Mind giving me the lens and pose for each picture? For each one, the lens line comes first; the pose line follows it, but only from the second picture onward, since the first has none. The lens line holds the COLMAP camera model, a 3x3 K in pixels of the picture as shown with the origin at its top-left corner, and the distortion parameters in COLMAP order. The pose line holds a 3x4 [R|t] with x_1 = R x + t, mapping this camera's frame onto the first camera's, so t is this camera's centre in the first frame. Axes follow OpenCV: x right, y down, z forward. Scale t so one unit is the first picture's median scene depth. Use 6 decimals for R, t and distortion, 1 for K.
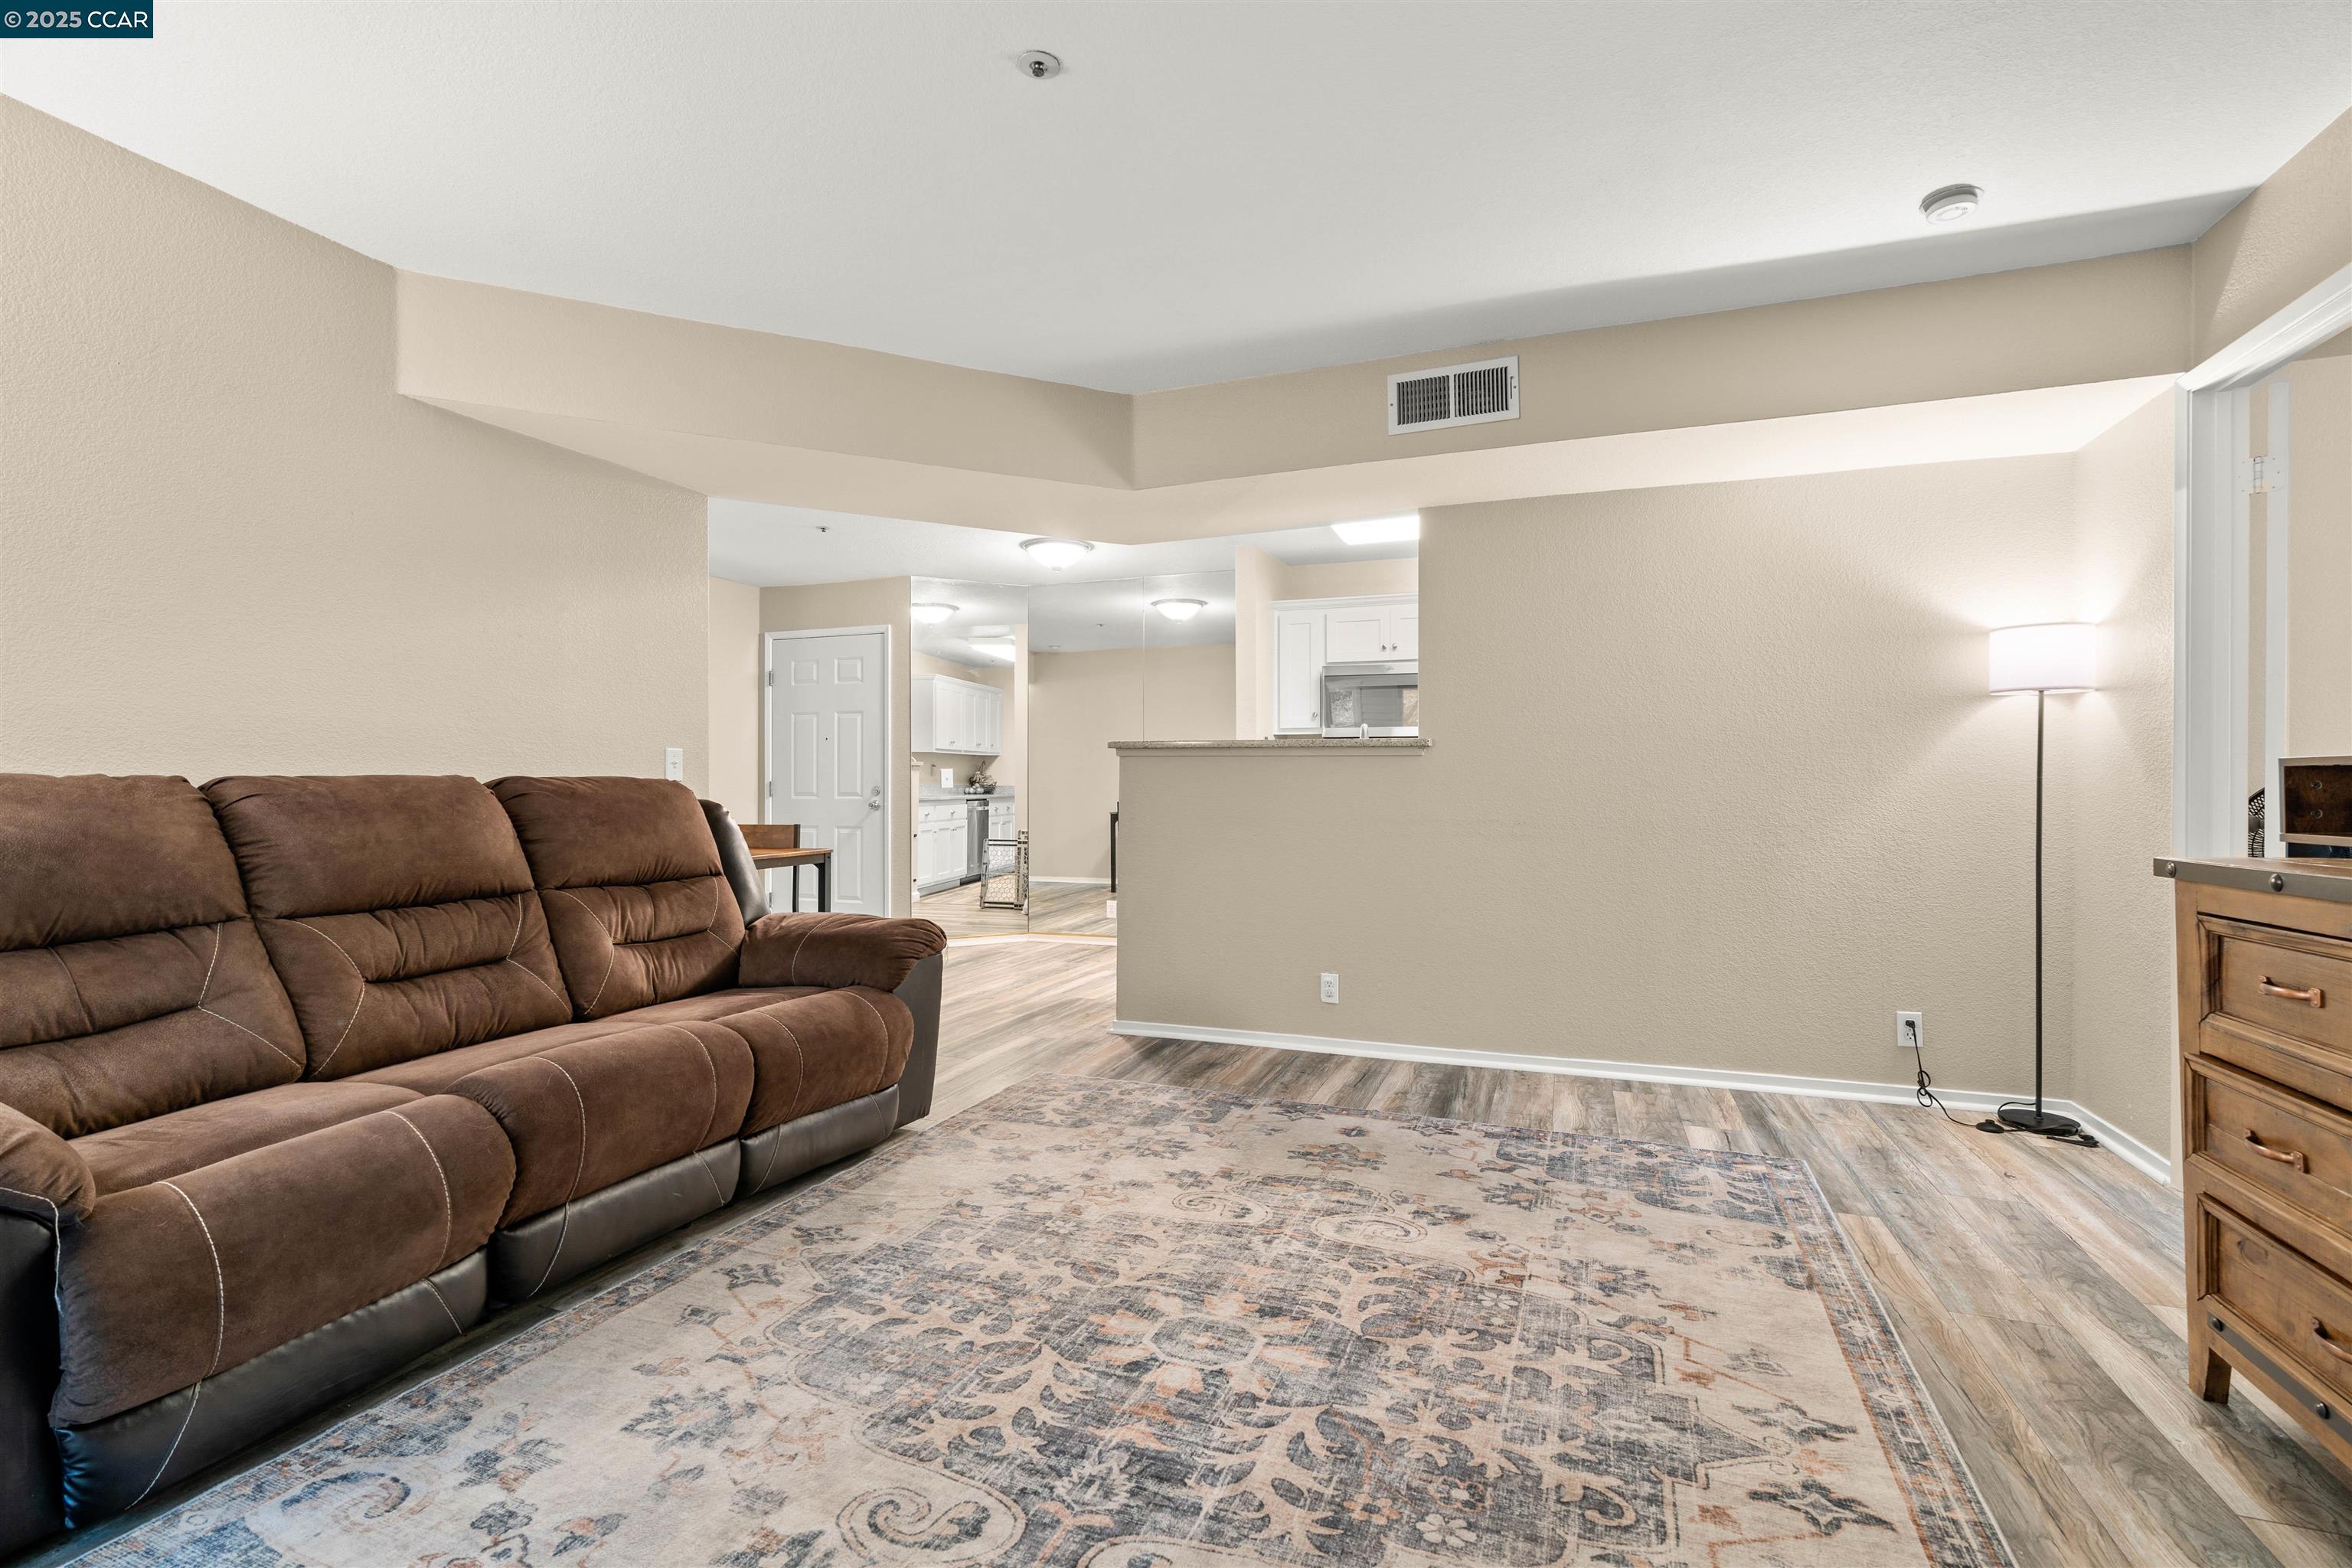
lens RADIAL K [[1071.9, 0, 1175.0], [0, 1071.9, 791.7], [0, 0, 1]] dist [-0.001817, 0.000491]
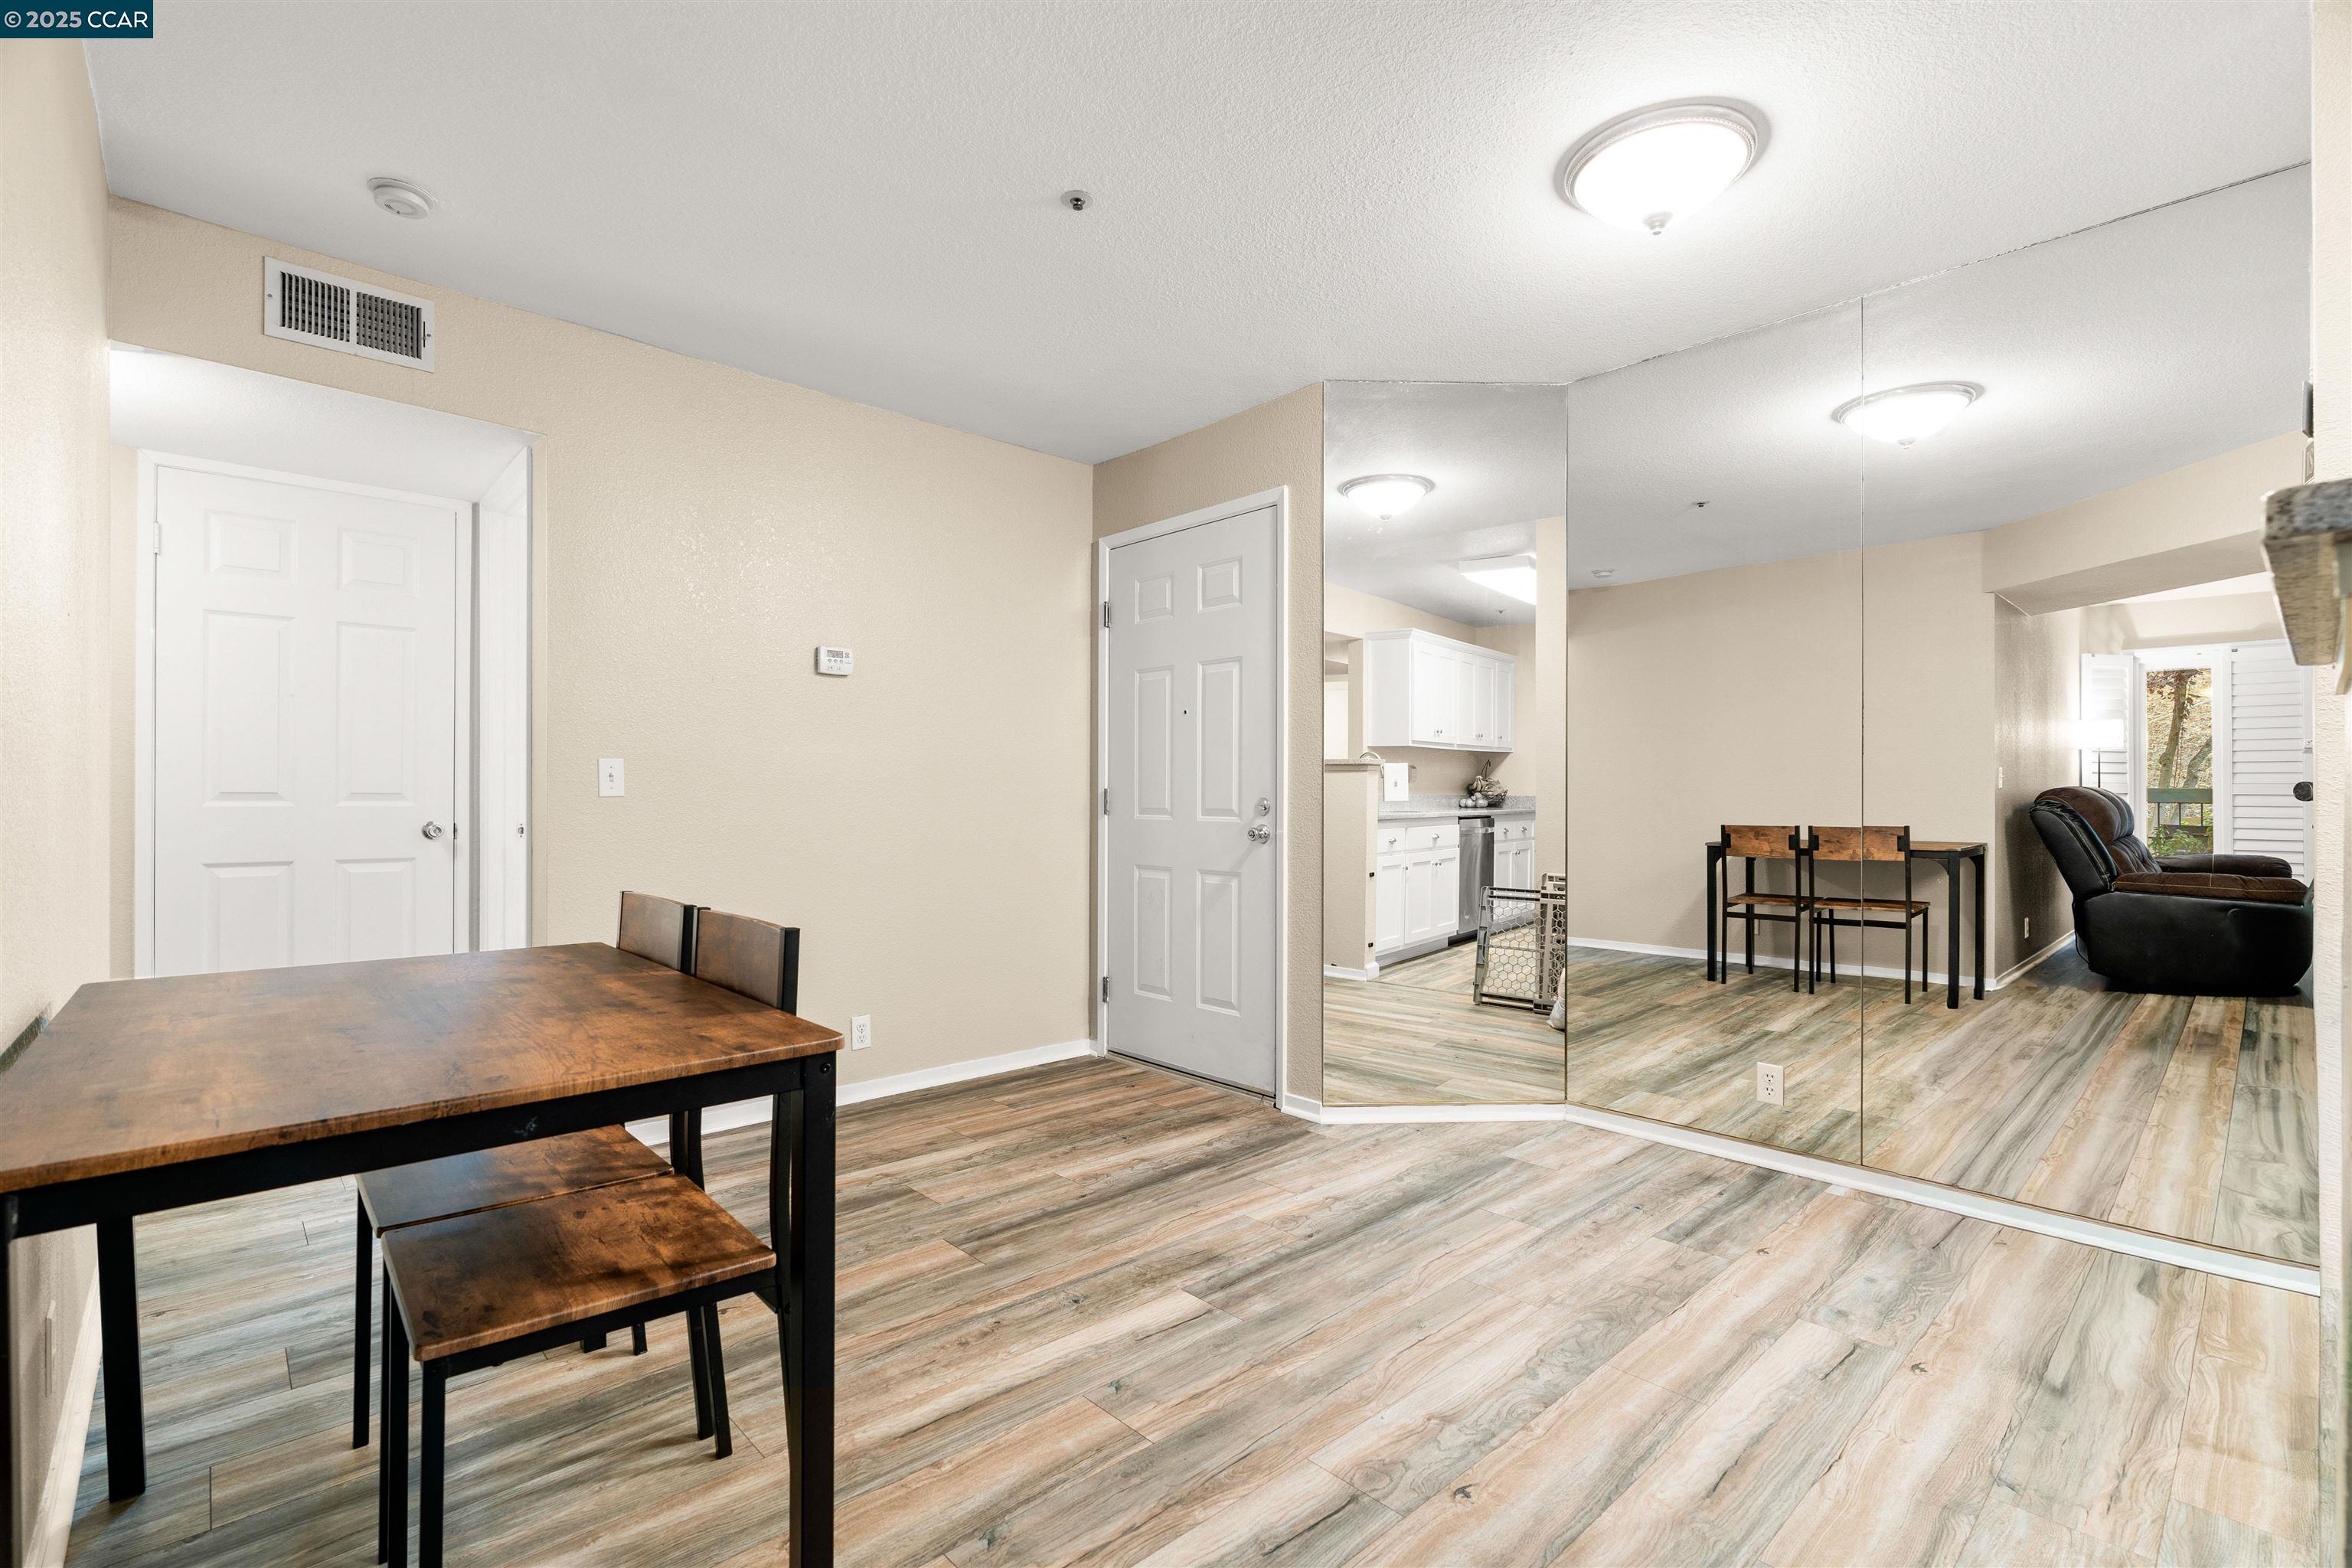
lens RADIAL K [[1071.9, 0, 1162.8], [0, 1071.9, 803.4], [0, 0, 1]] dist [-0.001817, 0.000491]
pose [[0.885875, 0.006557, -0.463877, -0.133863], [-0.005338, 0.999978, 0.003940, -0.007339], [0.463893, -0.001014, 0.885891, 0.882255]]
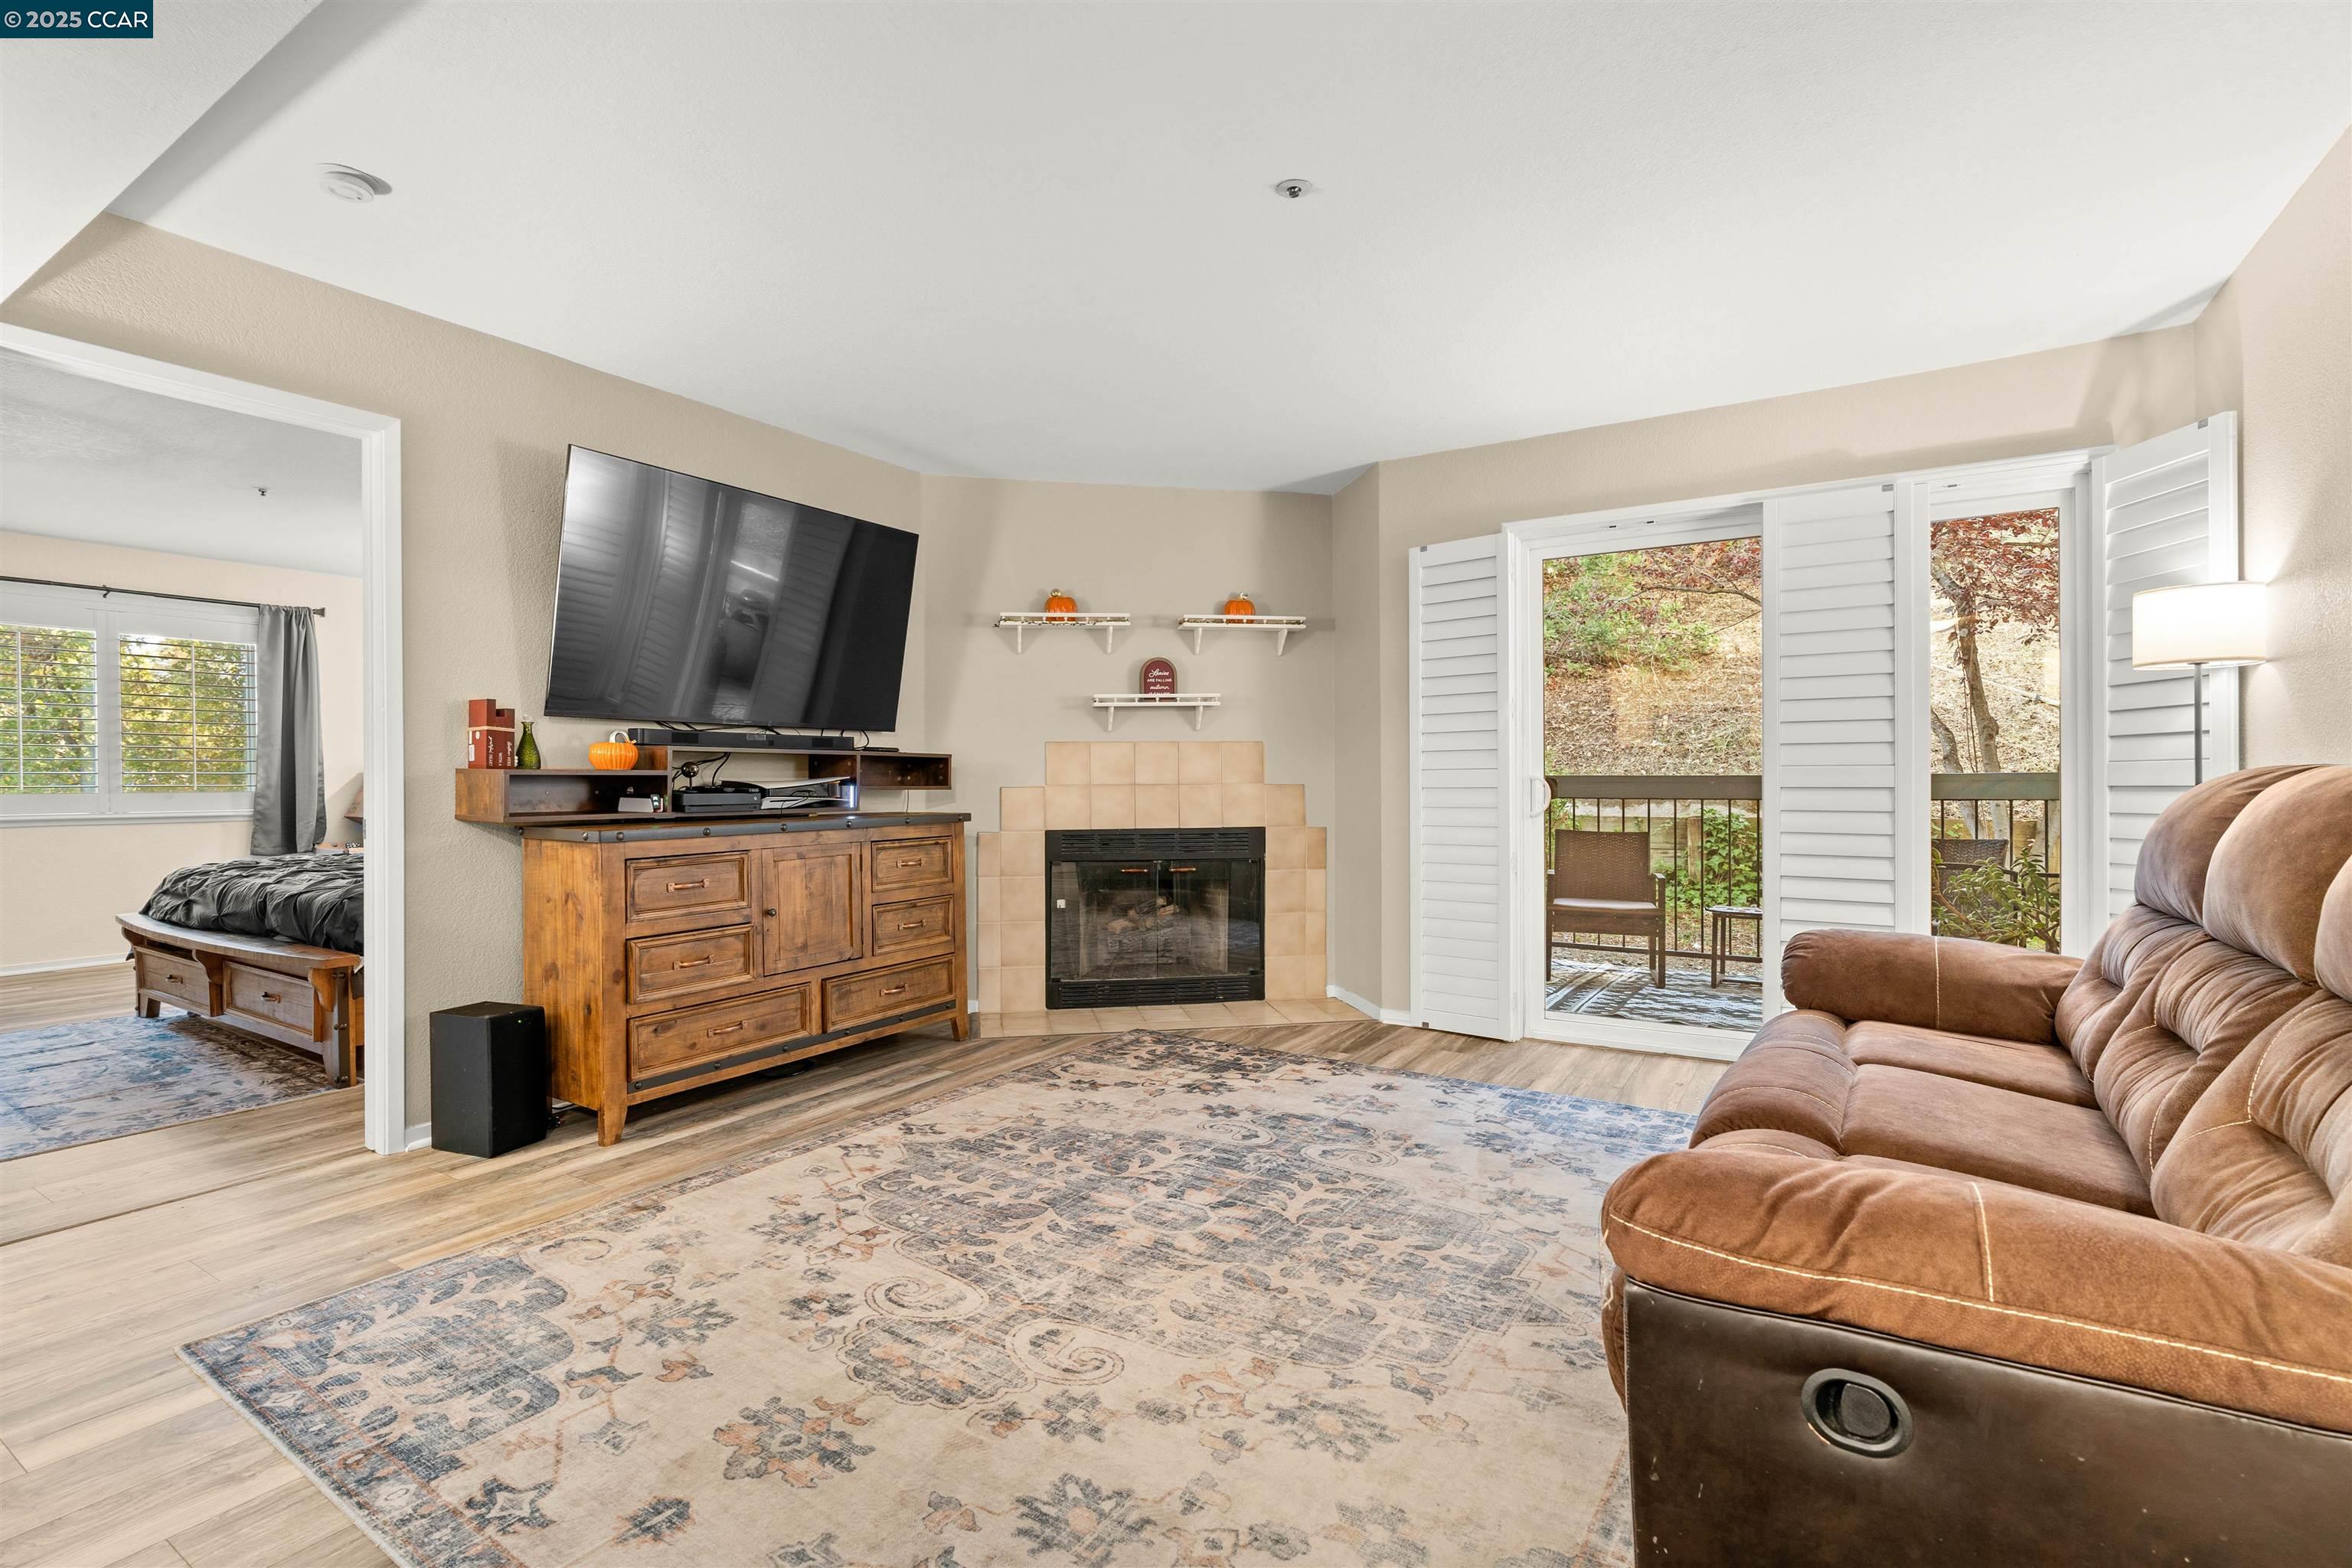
lens RADIAL K [[1071.9, 0, 1170.3], [0, 1071.9, 779.9], [0, 0, 1]] dist [-0.001817, 0.000491]
pose [[-0.977043, 0.005115, 0.212979, -0.196060], [0.006013, 0.999976, 0.003571, -0.011872], [-0.212956, 0.004769, -0.977050, 1.771671]]
